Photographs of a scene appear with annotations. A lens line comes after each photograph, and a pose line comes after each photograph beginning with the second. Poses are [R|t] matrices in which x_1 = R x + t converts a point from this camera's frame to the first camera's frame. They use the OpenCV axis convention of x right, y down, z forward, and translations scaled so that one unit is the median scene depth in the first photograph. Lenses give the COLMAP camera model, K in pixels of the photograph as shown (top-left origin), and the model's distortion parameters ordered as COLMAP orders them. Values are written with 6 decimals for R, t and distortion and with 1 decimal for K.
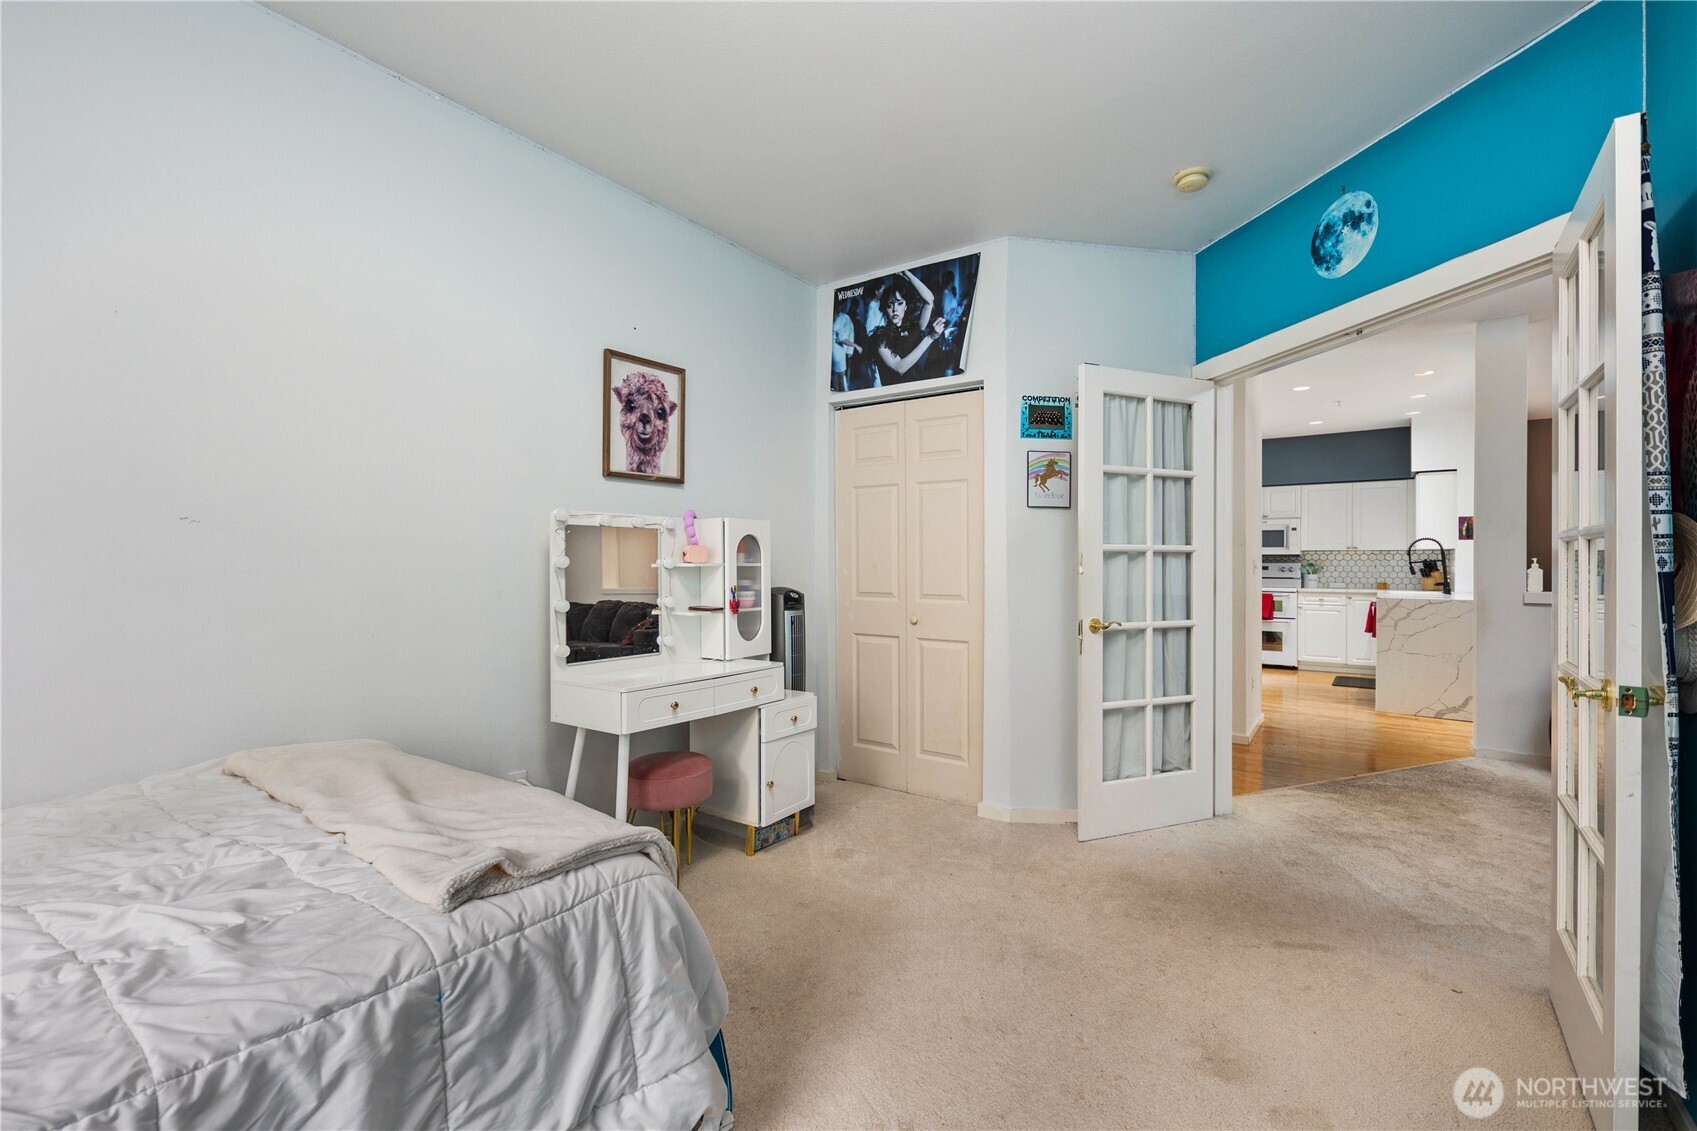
lens RADIAL K [[751.9, 0, 843.9], [0, 751.9, 552.9], [0, 0, 1]] dist [0.001806, -0.000244]
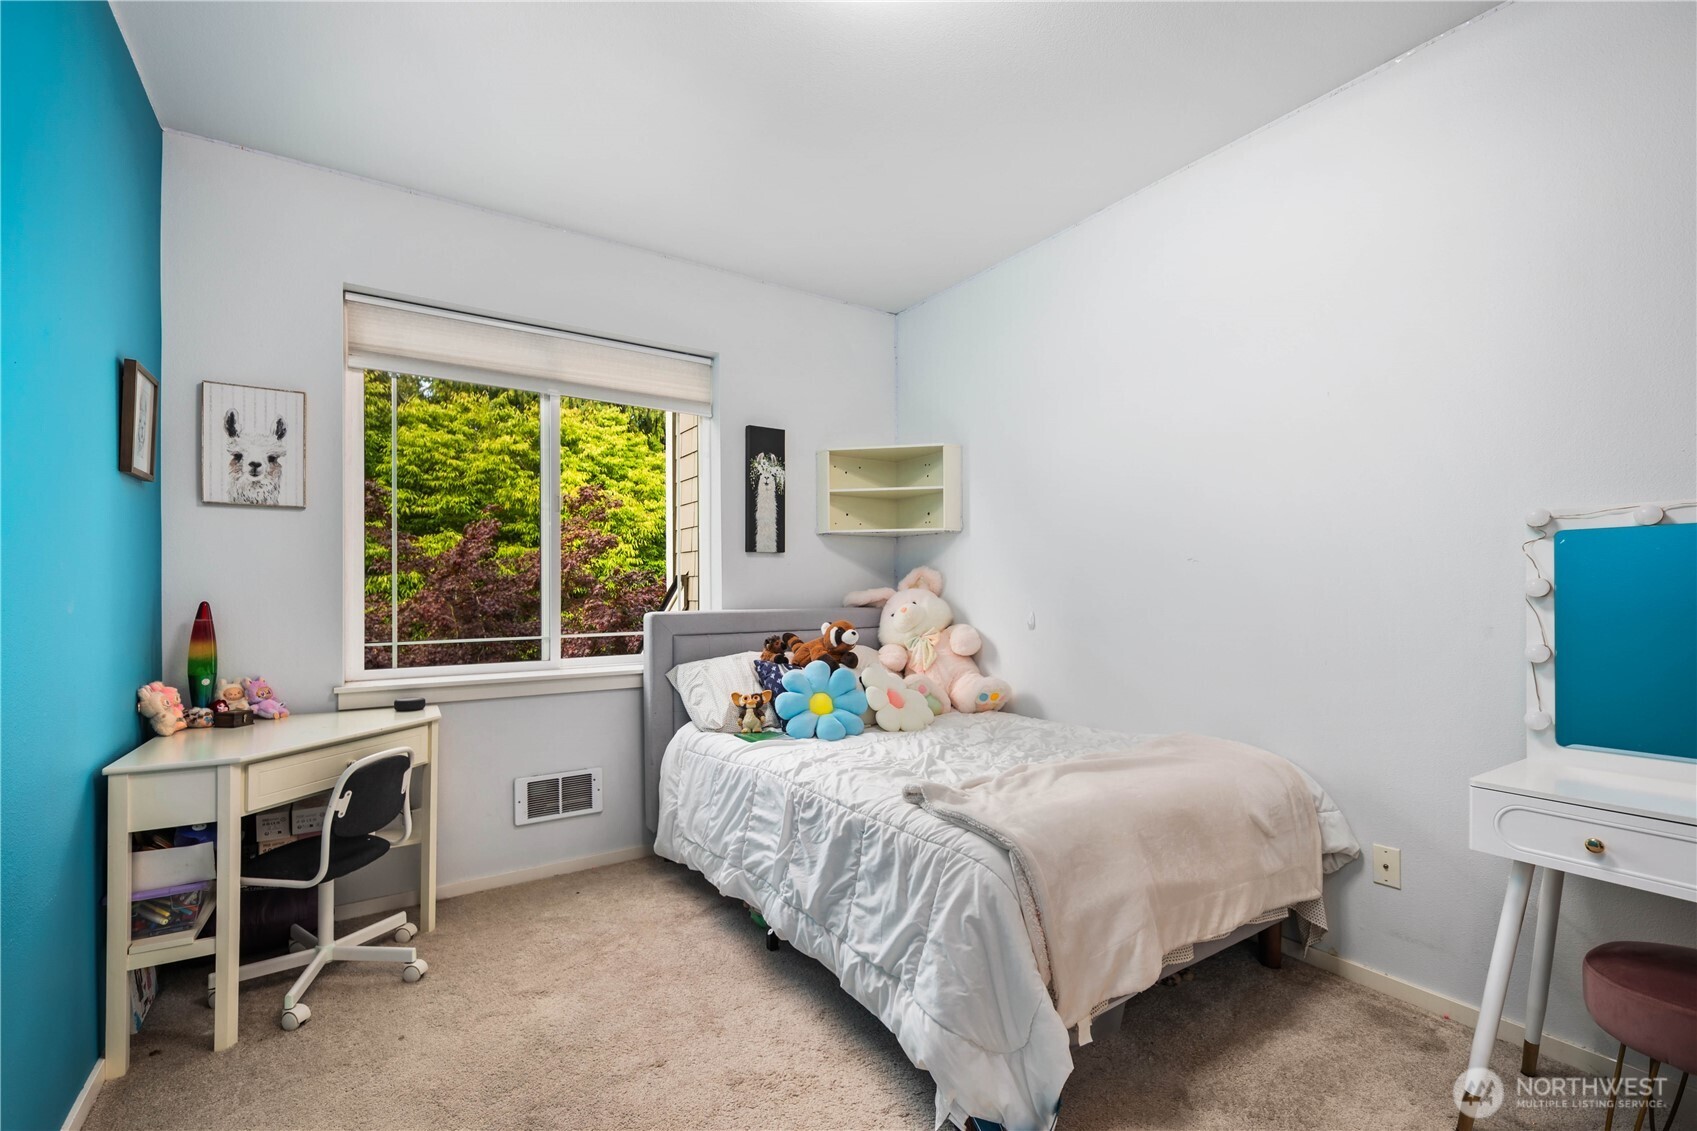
lens RADIAL K [[734.9, 0, 848.8], [0, 734.9, 586.1], [0, 0, 1]] dist [0.000517, -0.000085]
pose [[-0.357197, -0.009871, -0.933977, 0.157386], [0.015799, 0.999737, -0.016608, 0.004888], [0.933895, -0.020688, -0.356948, 0.226489]]
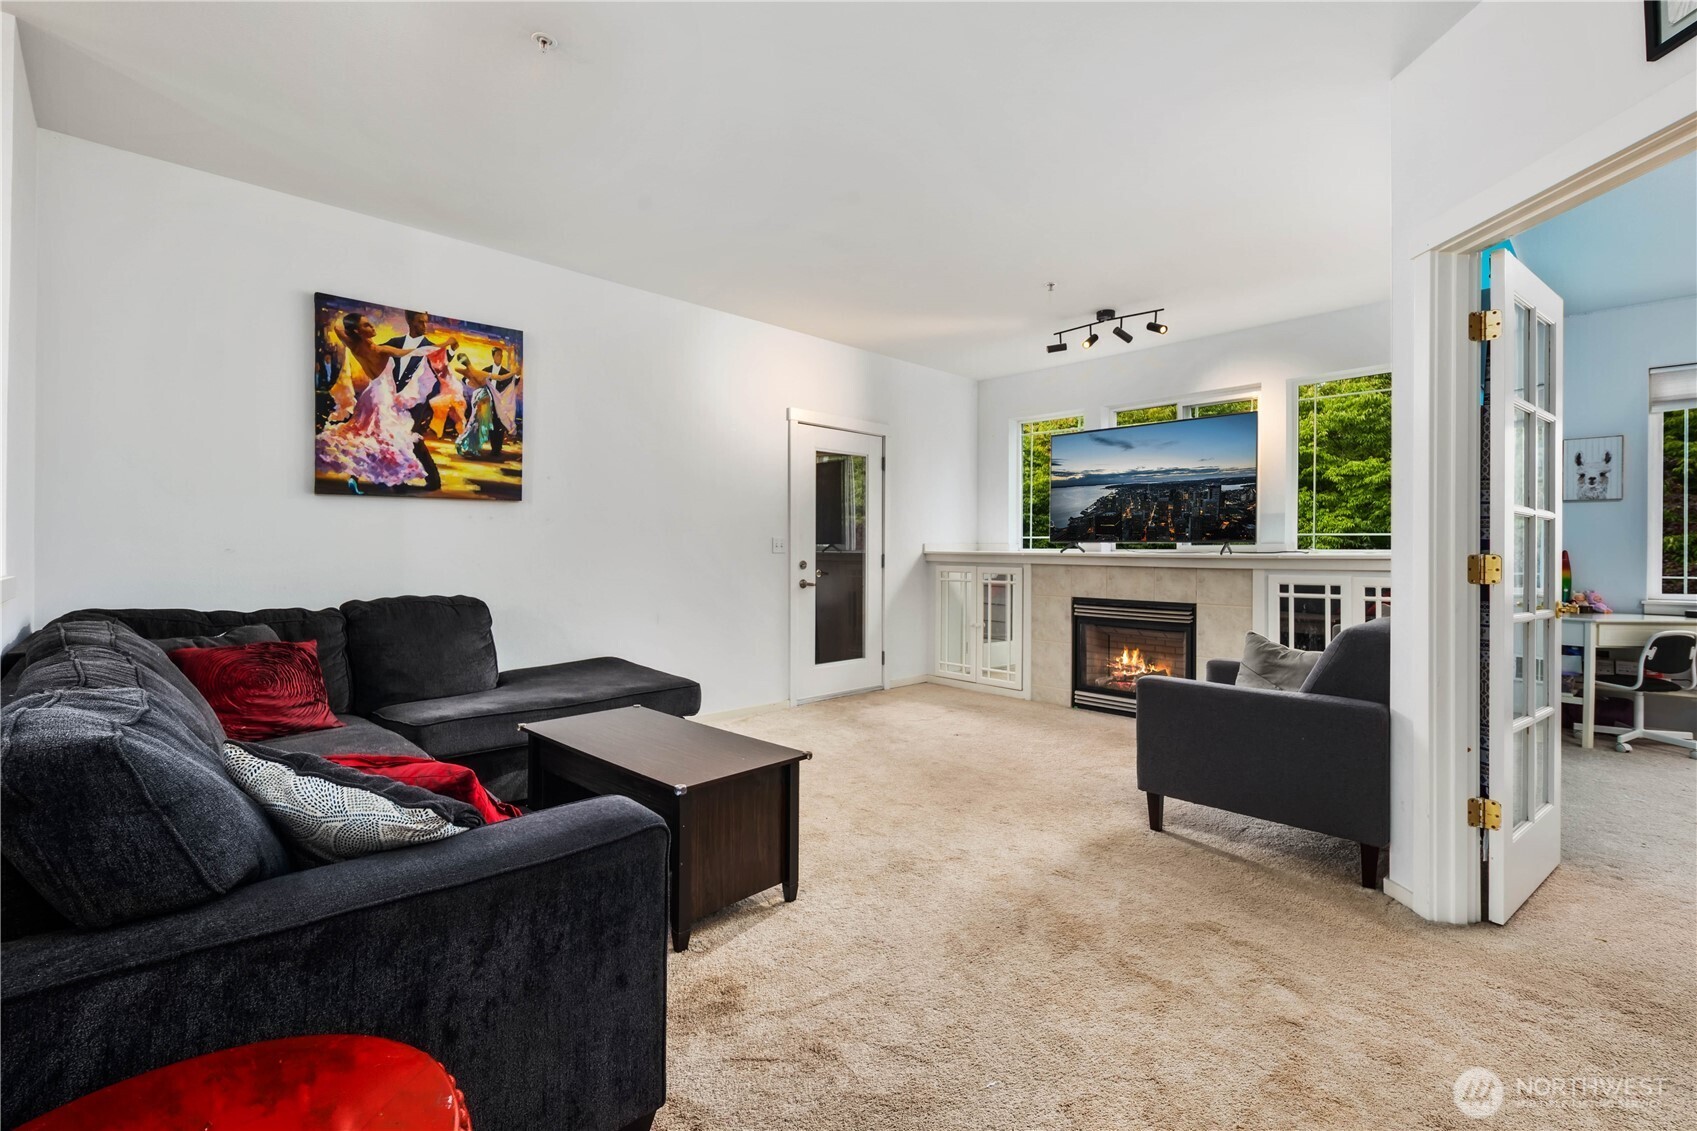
lens RADIAL K [[751.9, 0, 843.9], [0, 751.9, 552.9], [0, 0, 1]] dist [0.001806, -0.000244]
pose [[-0.982241, -0.011423, 0.187275, 0.466546], [-0.013683, 0.999848, -0.010780, 0.020371], [-0.187124, -0.013151, -0.982248, 0.630812]]
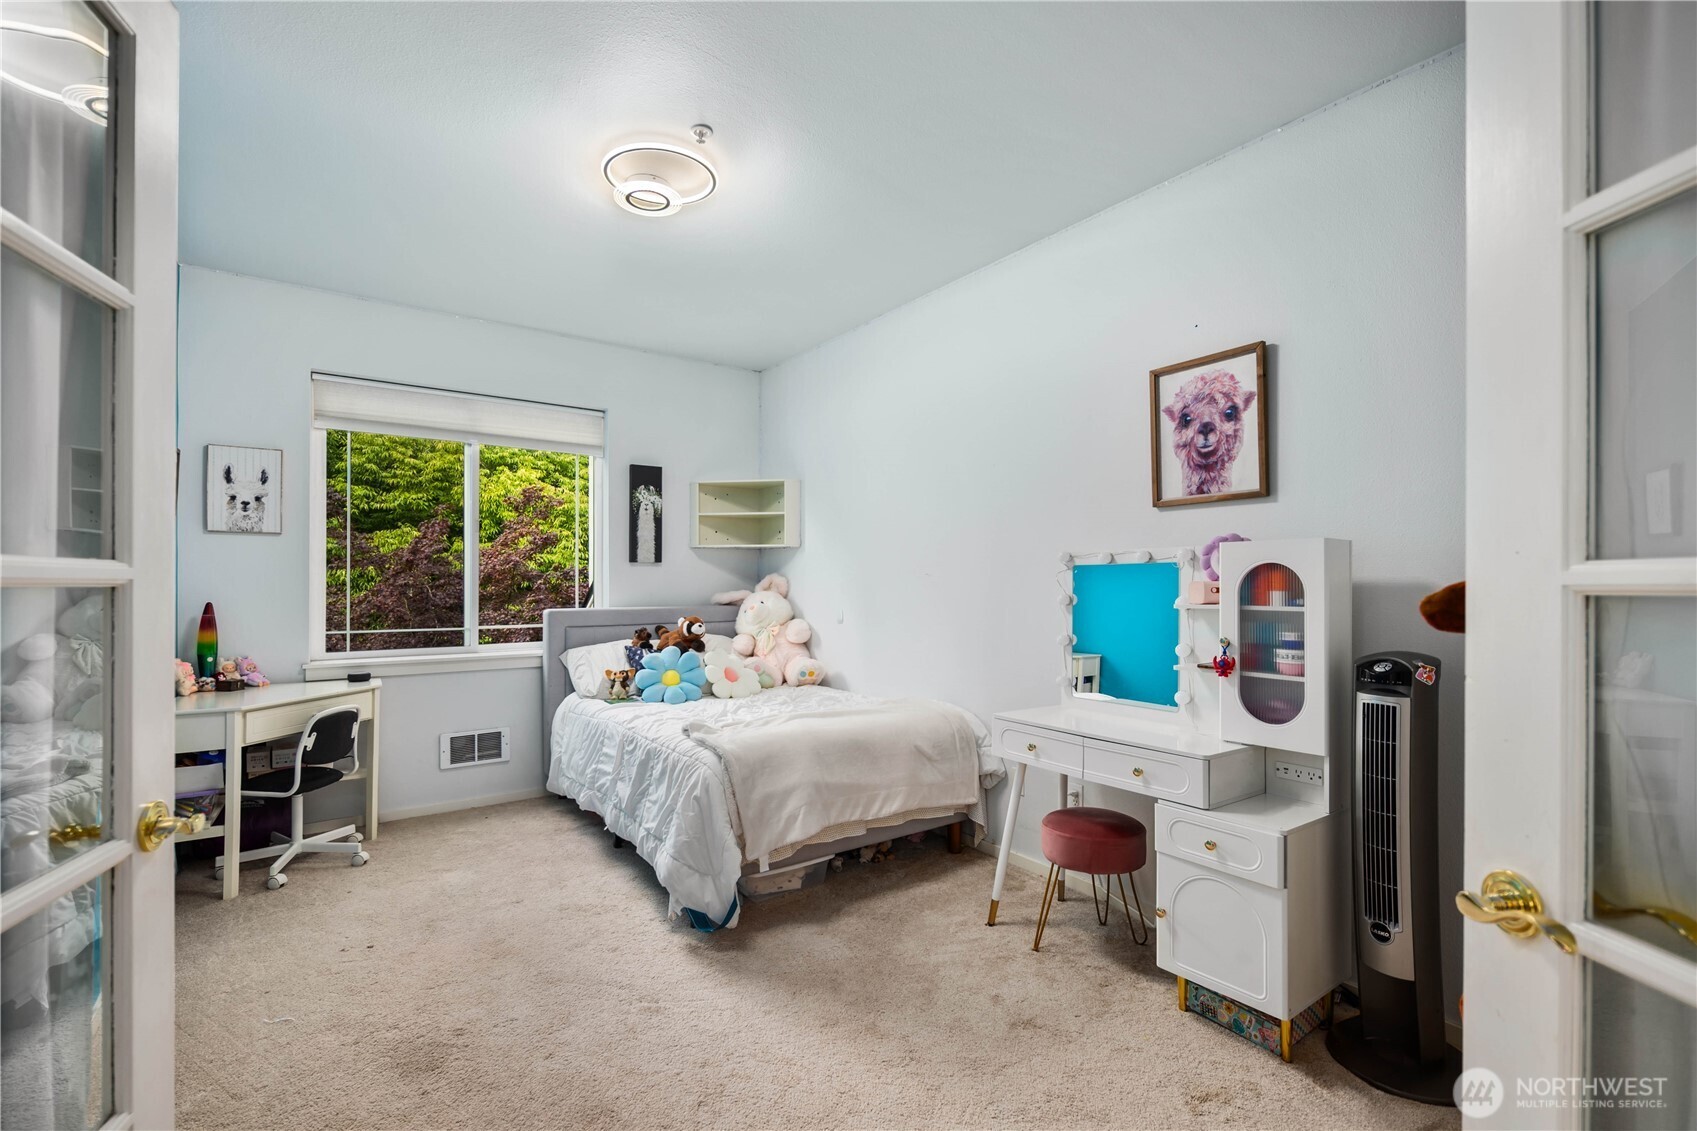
lens RADIAL K [[746.2, 0, 855.0], [0, 746.2, 575.9], [0, 0, 1]] dist [0.000577, 0.000037]
pose [[-0.322662, -0.011961, -0.946439, 0.267419], [0.010711, 0.999810, -0.016288, -0.002850], [0.946454, -0.015393, -0.322473, 0.377093]]
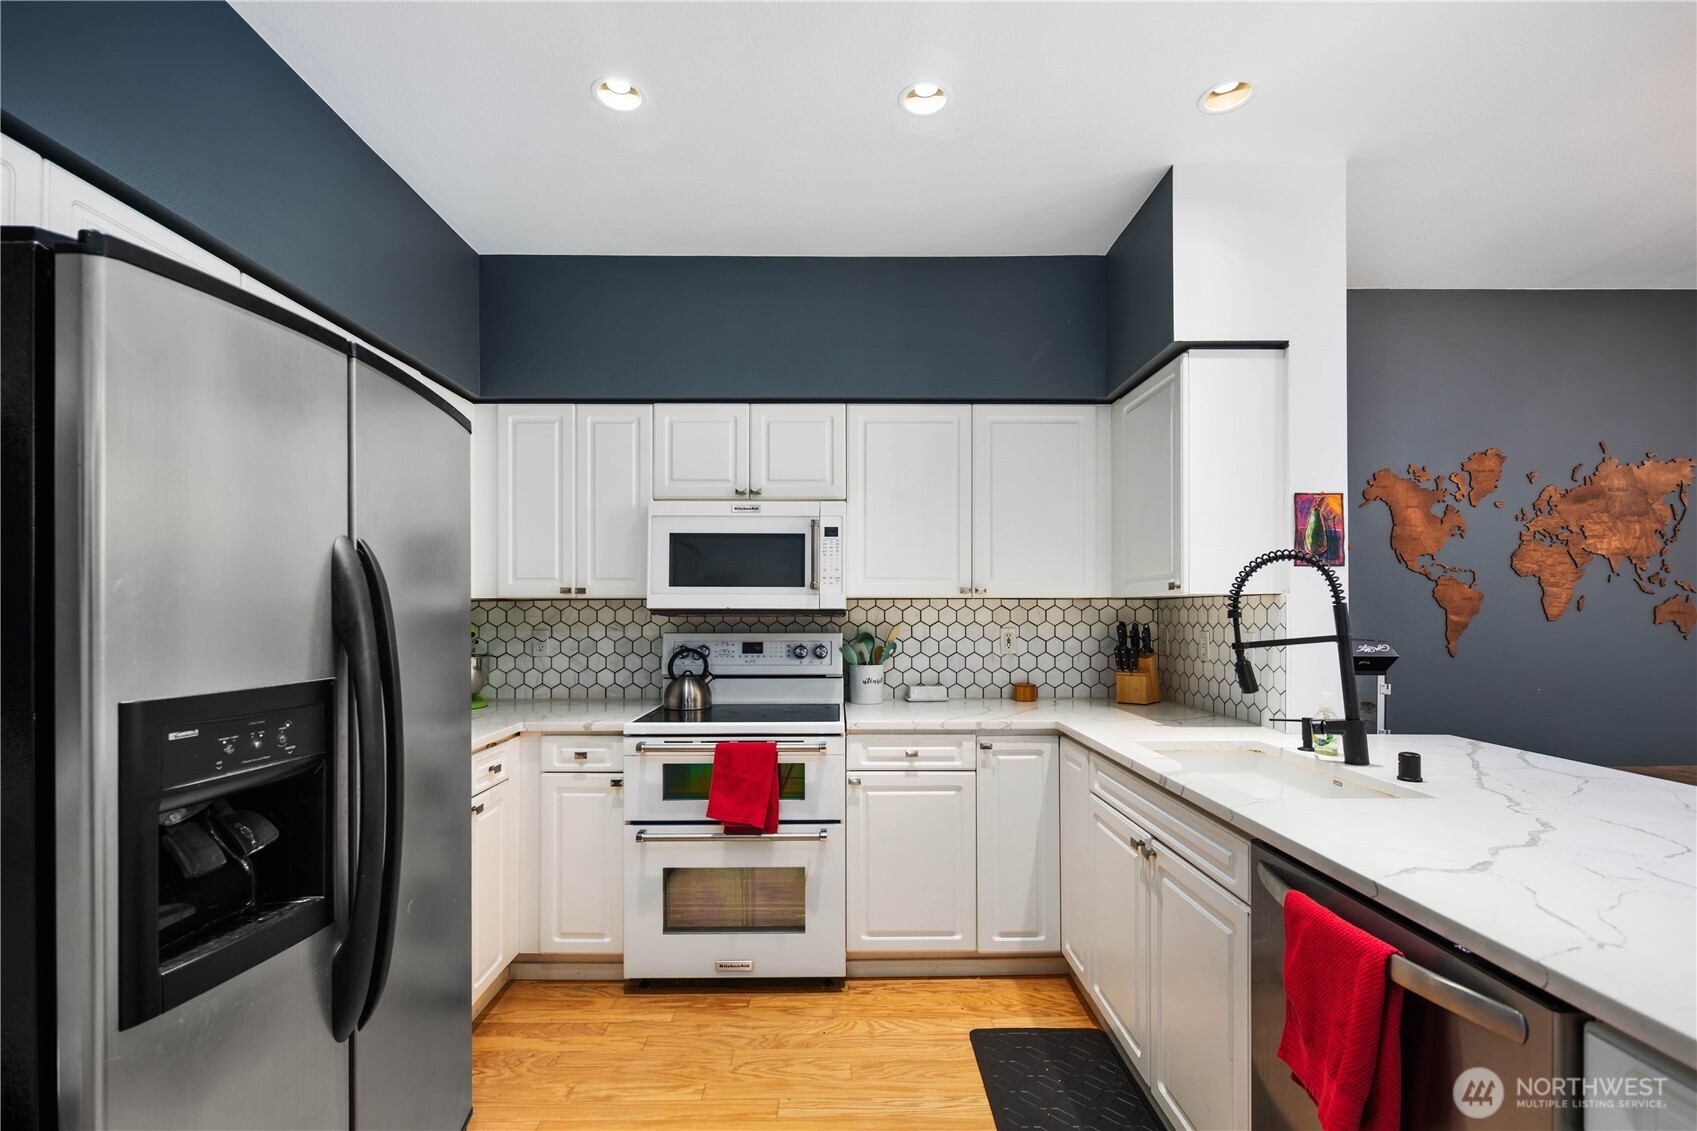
lens RADIAL K [[749.9, 0, 839.8], [0, 749.9, 607.3], [0, 0, 1]] dist [-0.002711, -0.000467]
pose [[0.810664, -0.002832, 0.585505, 0.479989], [-0.003042, 0.999954, 0.009049, -0.002287], [-0.585504, -0.009117, 0.810618, 0.858474]]
